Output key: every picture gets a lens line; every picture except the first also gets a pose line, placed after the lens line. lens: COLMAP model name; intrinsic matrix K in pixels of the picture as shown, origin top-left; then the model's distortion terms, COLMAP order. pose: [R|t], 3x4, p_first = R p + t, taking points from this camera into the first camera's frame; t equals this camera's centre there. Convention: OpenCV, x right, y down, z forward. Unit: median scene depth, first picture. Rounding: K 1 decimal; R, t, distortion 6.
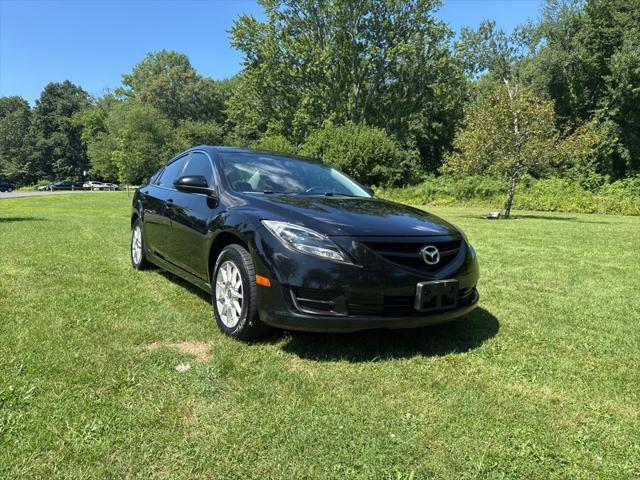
lens RADIAL K [[452.4, 0, 316.6], [0, 452.4, 238.0], [0, 0, 1]] dist [0.015545, -0.033164]
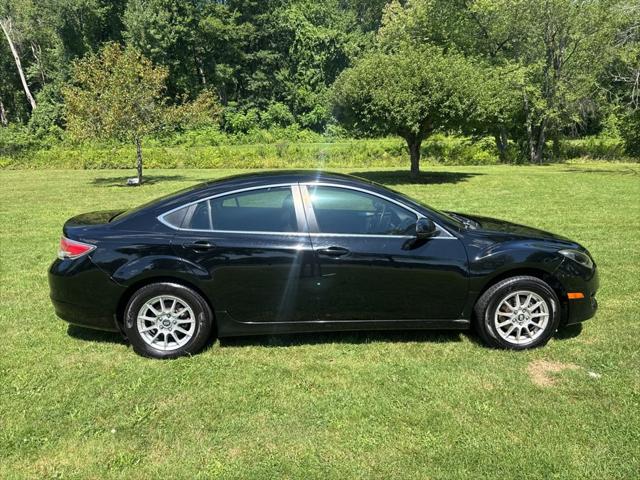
lens RADIAL K [[452.4, 0, 318.8], [0, 452.4, 241.5], [0, 0, 1]] dist [0.015545, -0.033164]
pose [[0.505430, -0.209300, 0.837098, -0.533298], [0.101771, 0.977824, 0.183038, -0.128306], [-0.856845, -0.007321, 0.515522, 0.300546]]
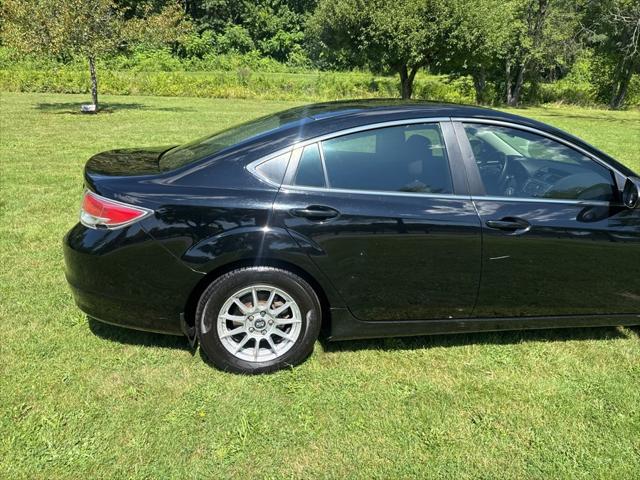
lens RADIAL K [[452.4, 0, 317.4], [0, 452.4, 245.4], [0, 0, 1]] dist [0.015545, -0.033164]
pose [[0.418453, -0.322868, 0.848913, -0.477410], [0.058099, 0.942282, 0.329741, -0.130493], [-0.906378, -0.088660, 0.413059, 0.498597]]
